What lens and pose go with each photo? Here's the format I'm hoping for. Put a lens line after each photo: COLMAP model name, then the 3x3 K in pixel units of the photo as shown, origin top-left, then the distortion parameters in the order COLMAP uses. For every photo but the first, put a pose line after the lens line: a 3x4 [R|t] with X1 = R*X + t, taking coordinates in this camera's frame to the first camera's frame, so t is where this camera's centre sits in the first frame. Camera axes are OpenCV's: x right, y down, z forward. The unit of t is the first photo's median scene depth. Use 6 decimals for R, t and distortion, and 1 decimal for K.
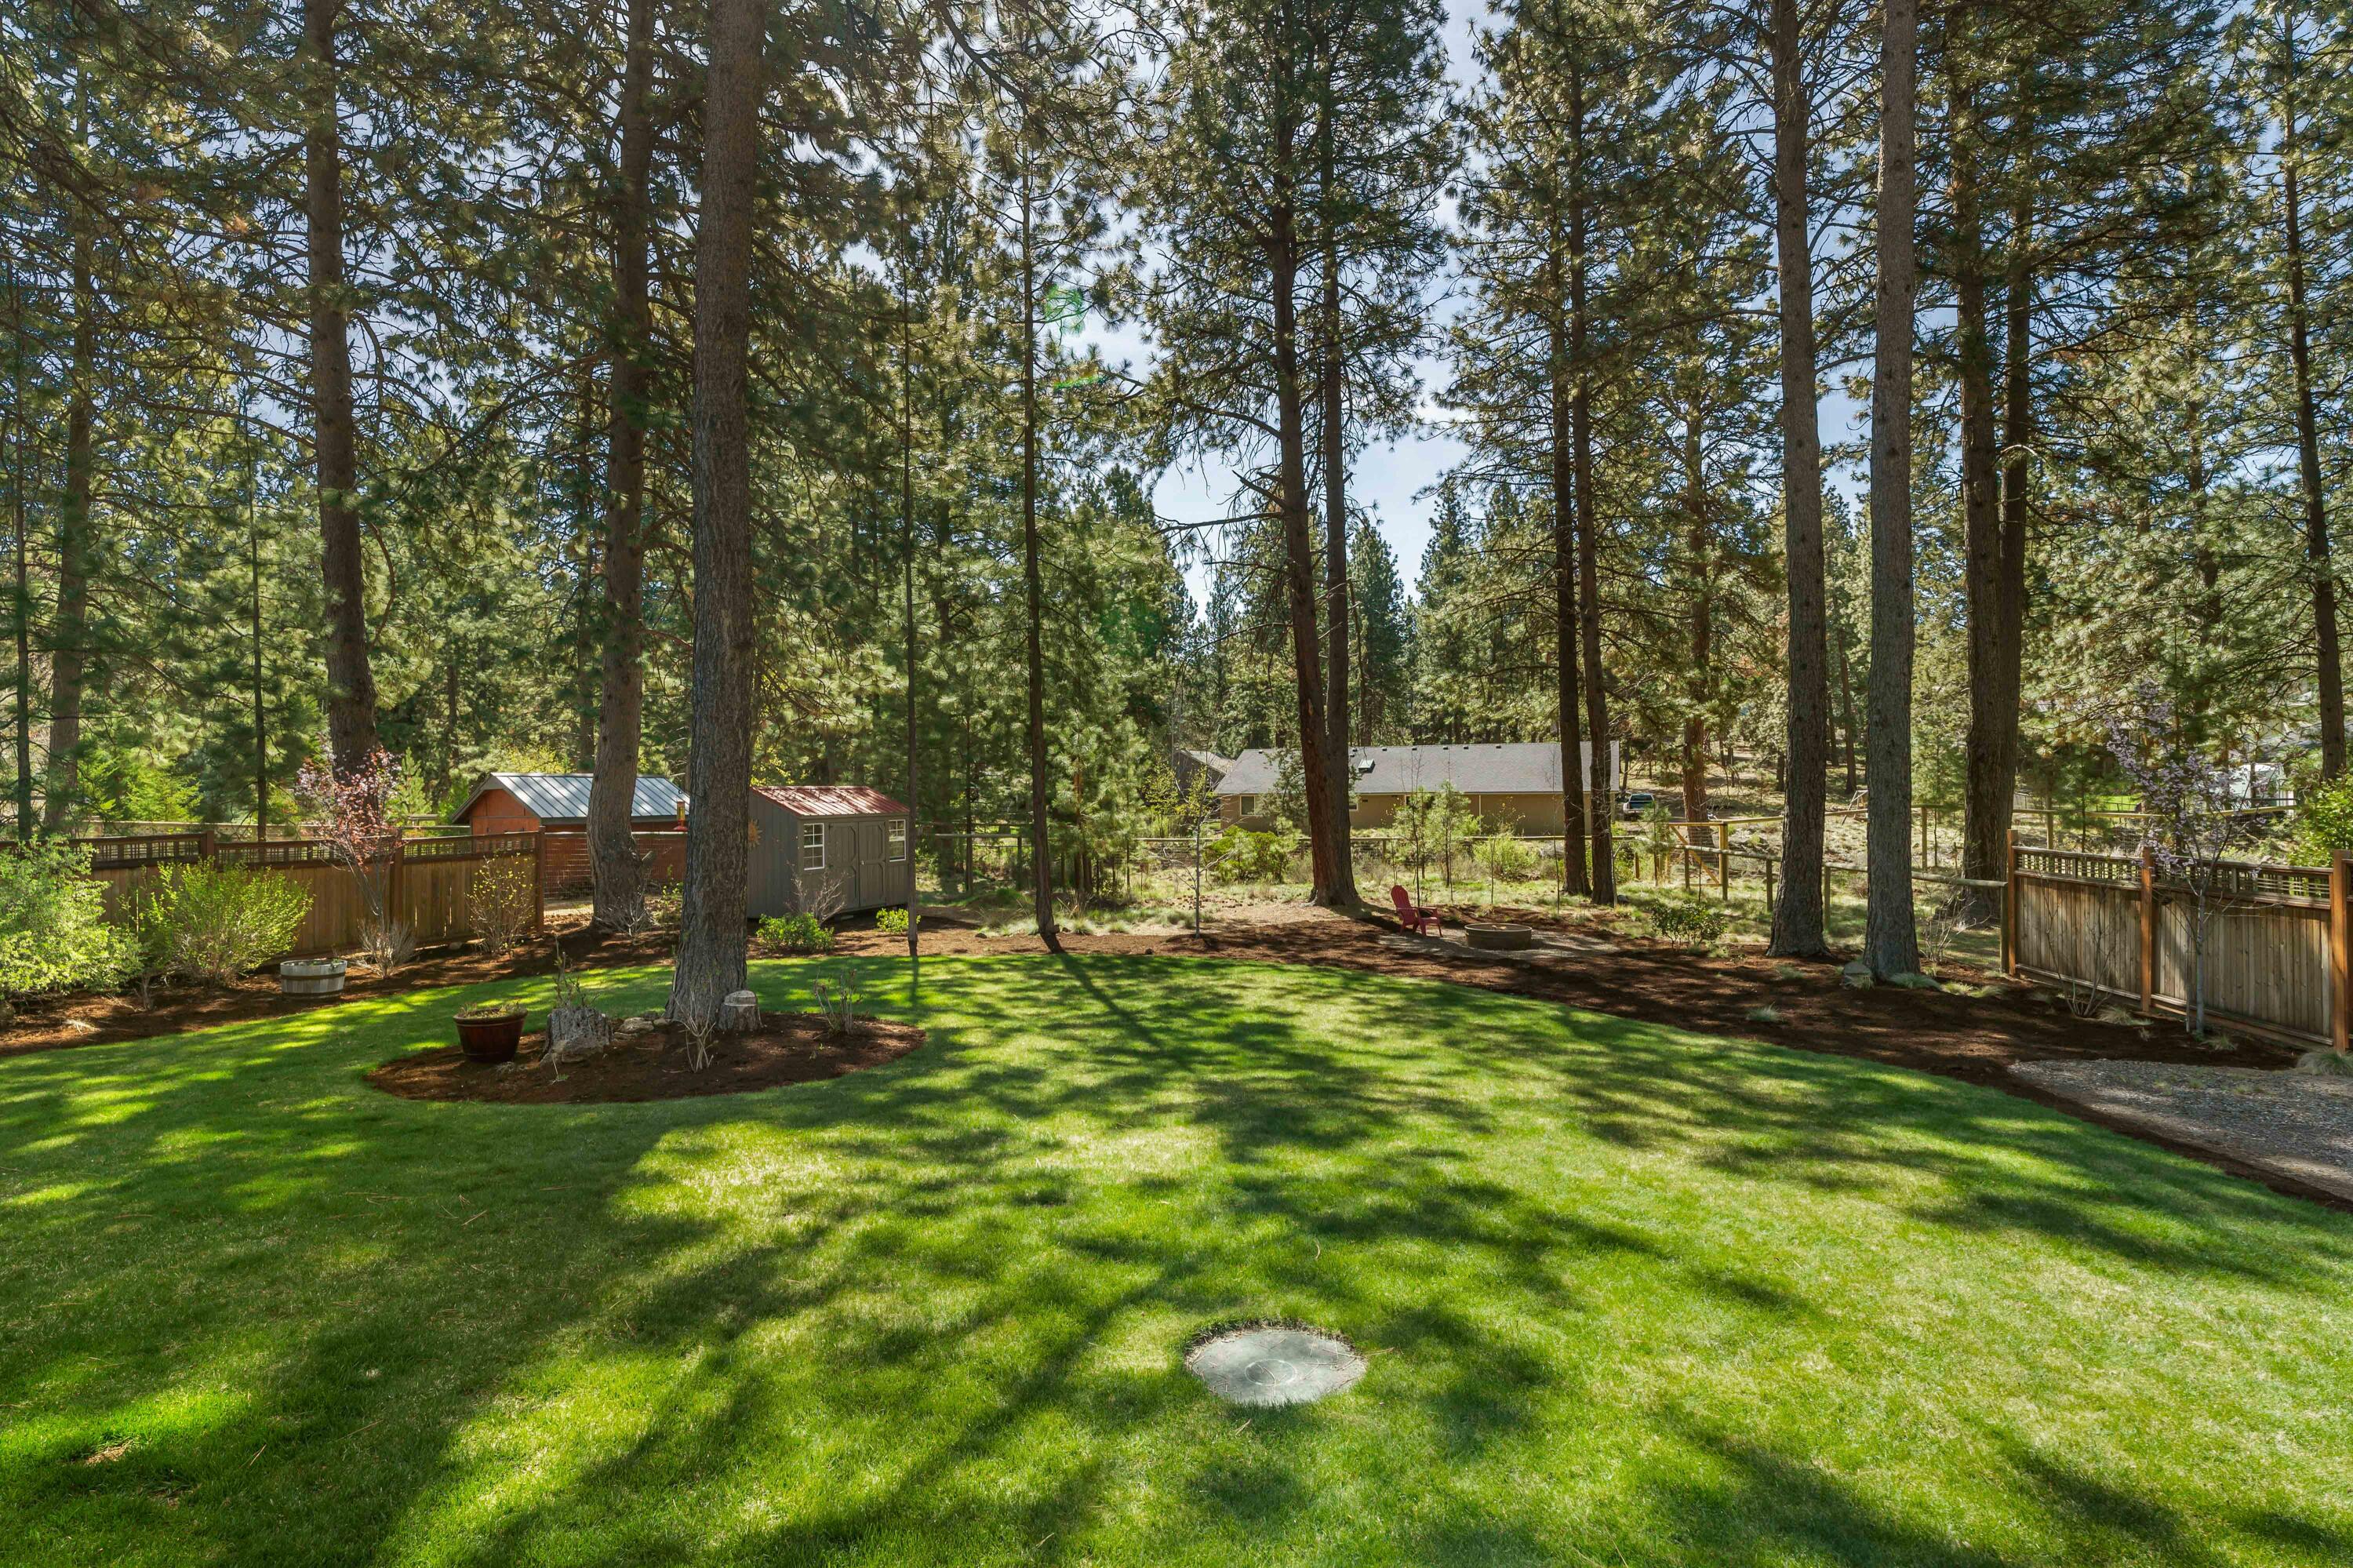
lens RADIAL K [[1157.4, 0, 1176.5], [0, 1157.4, 784.0], [0, 0, 1]] dist [0.000031, 0.000016]
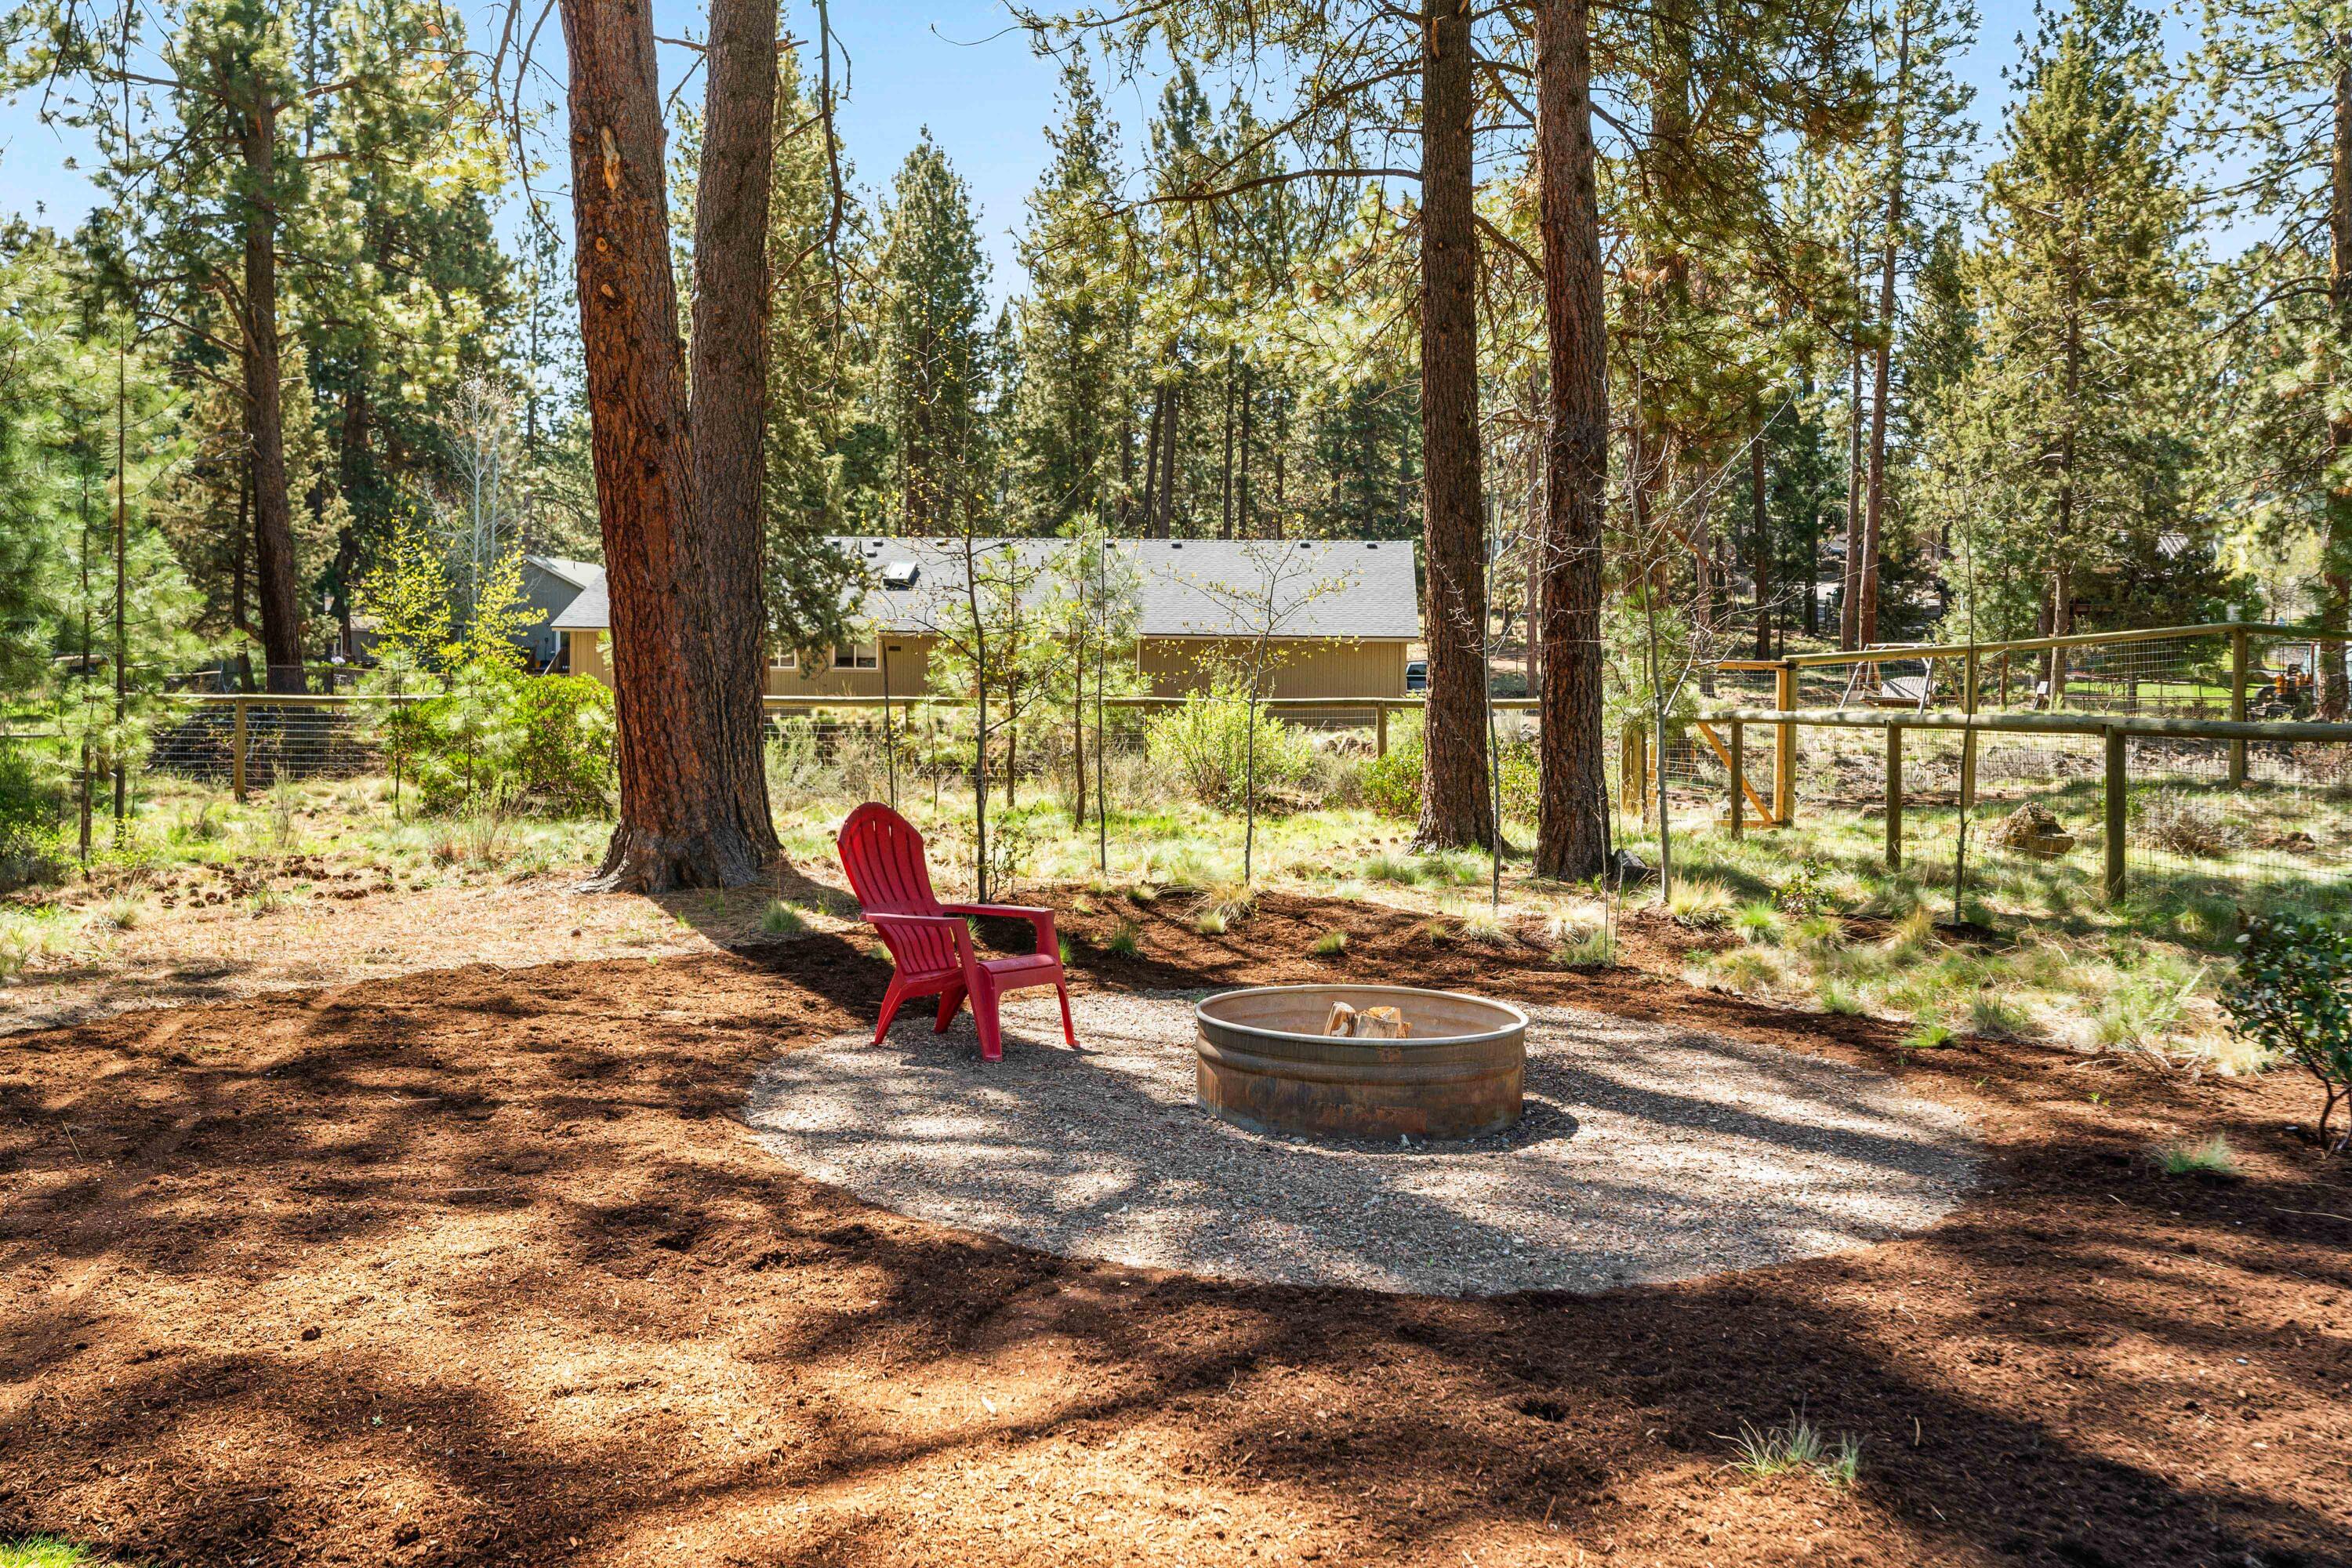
lens RADIAL K [[1912.5, 0, 1176.0], [0, 1912.5, 784.0], [0, 0, 1]] dist [0.001572, 0.000213]
pose [[0.958239, 0.006350, 0.285900, 0.091478], [-0.022685, 0.998291, 0.053860, 0.041411], [-0.285069, -0.058096, 0.956745, 0.418249]]
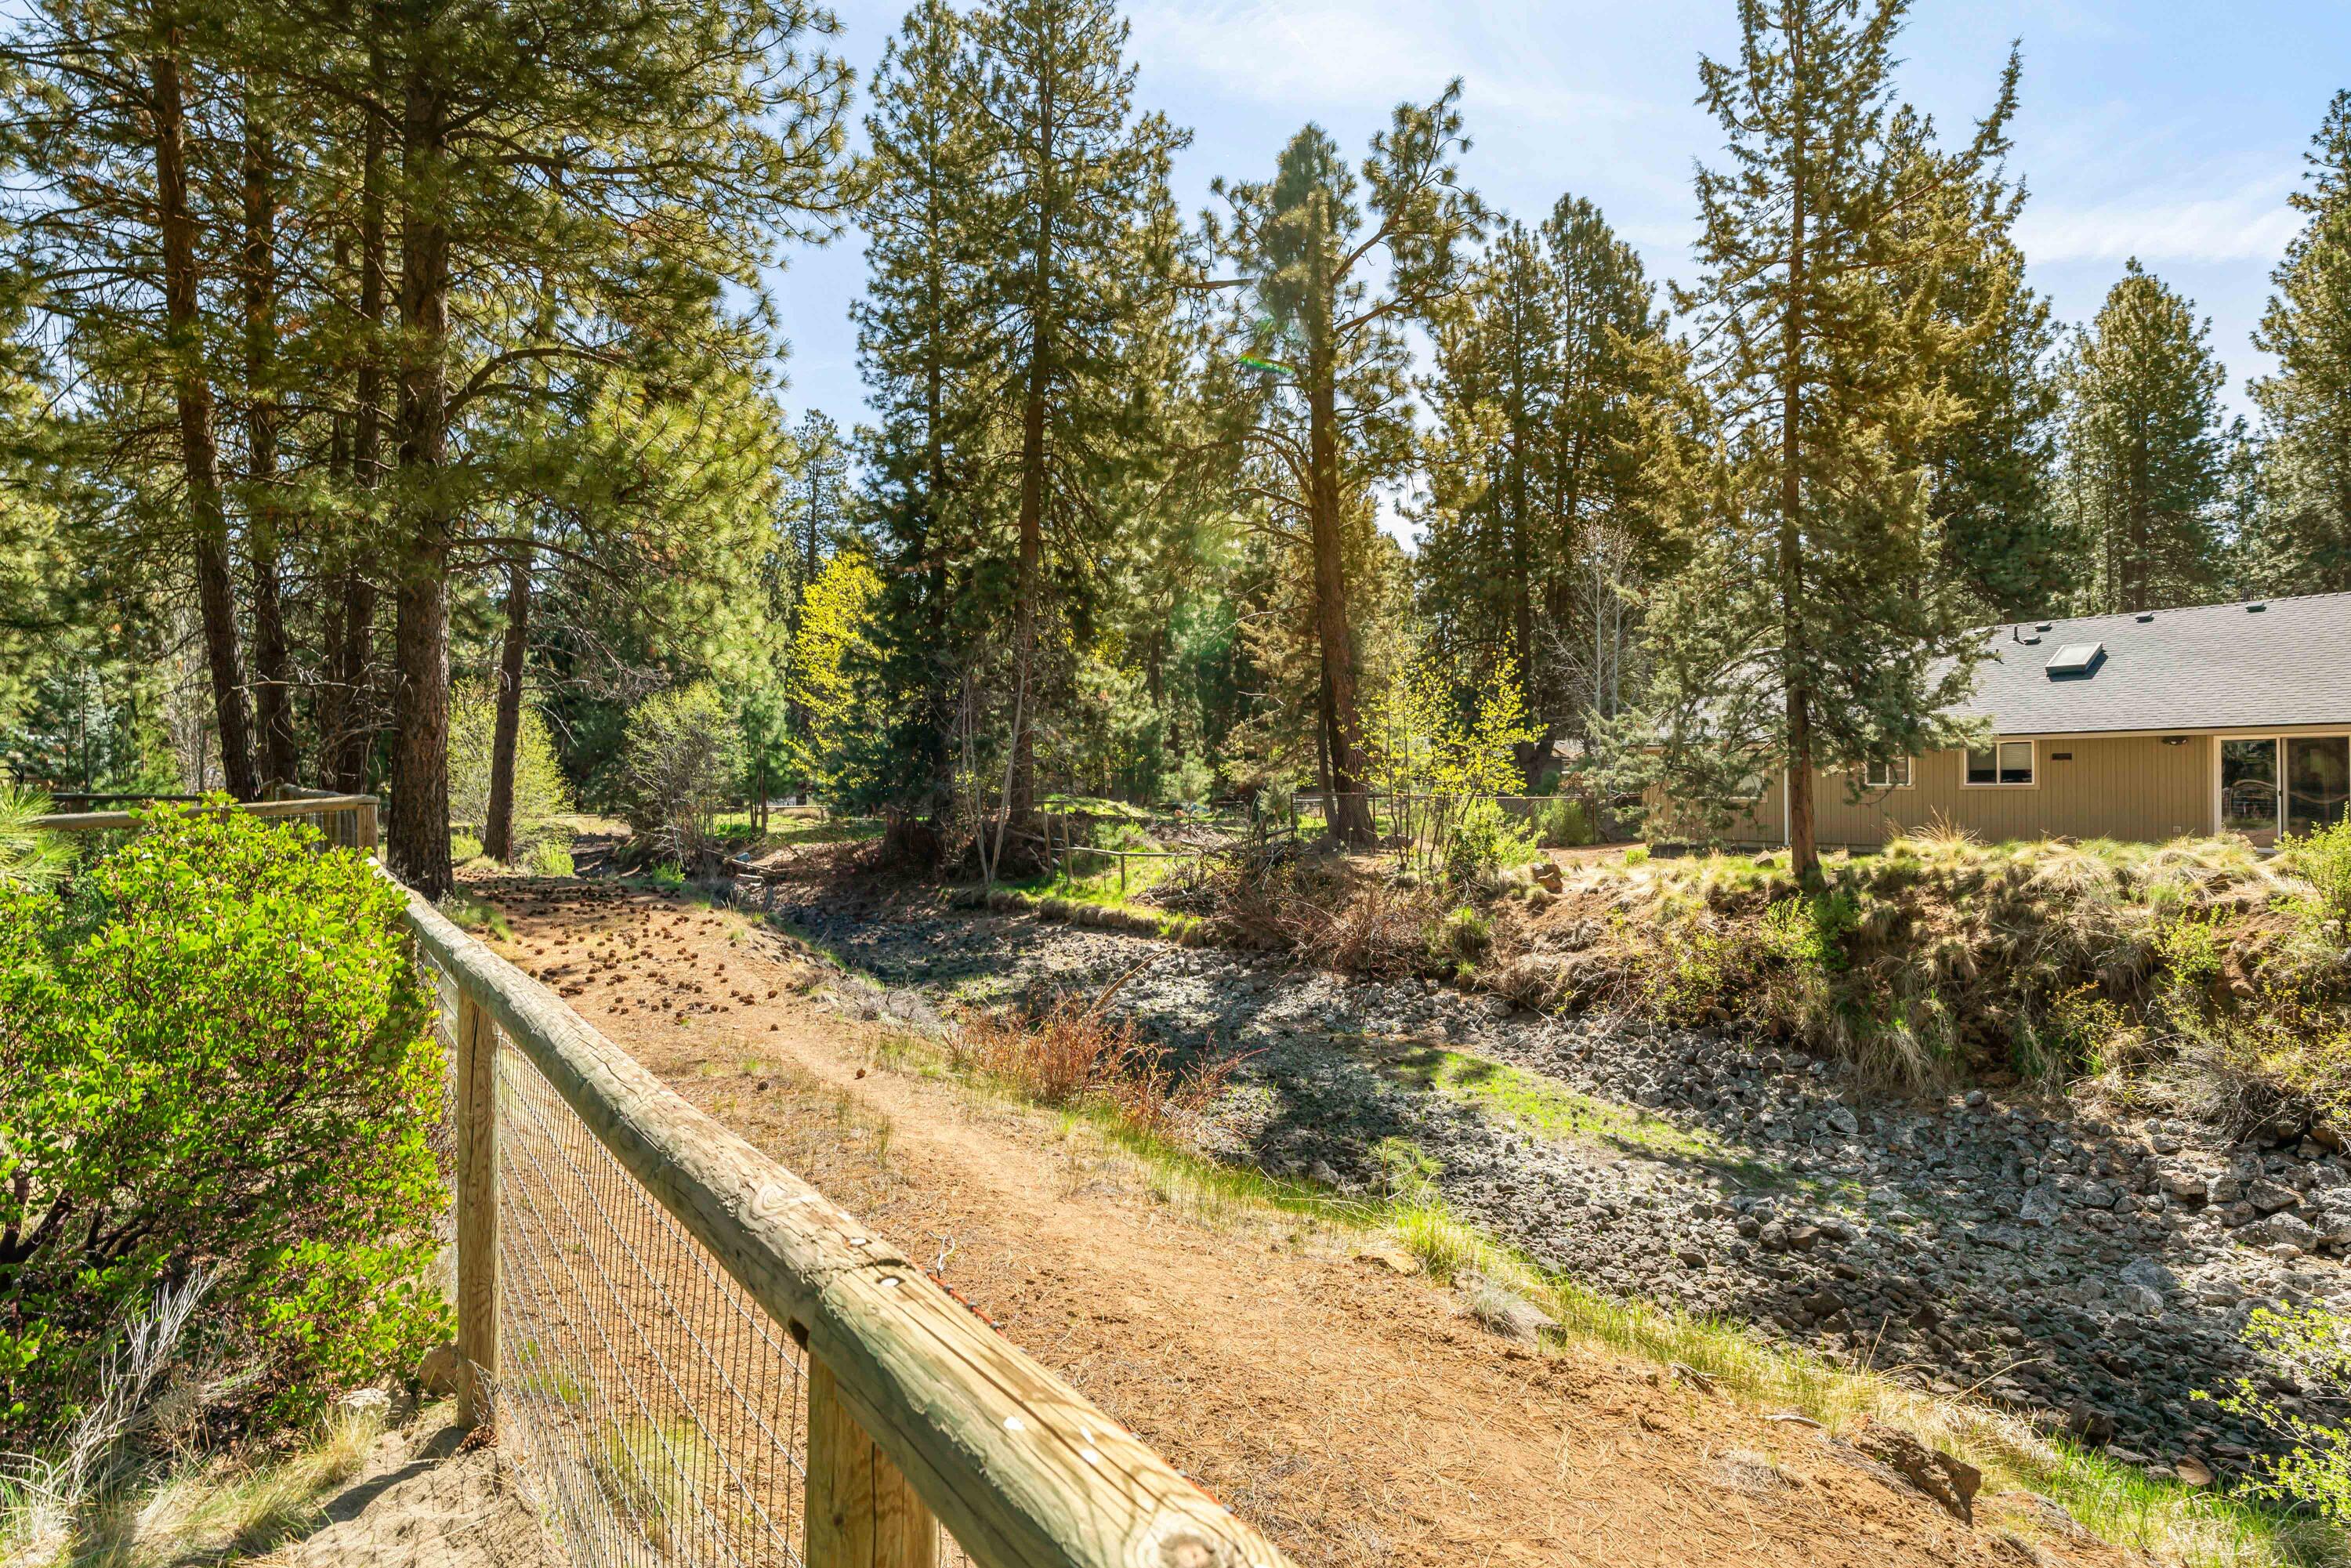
lens RADIAL K [[1102.6, 0, 1175.5], [0, 1102.6, 784.0], [0, 0, 1]] dist [-0.019009, 0.000062]
pose [[0.837739, 0.006153, -0.546036, 0.201290], [-0.004827, 0.999981, 0.003863, 0.037511], [0.546049, -0.000601, 0.837753, 0.999794]]
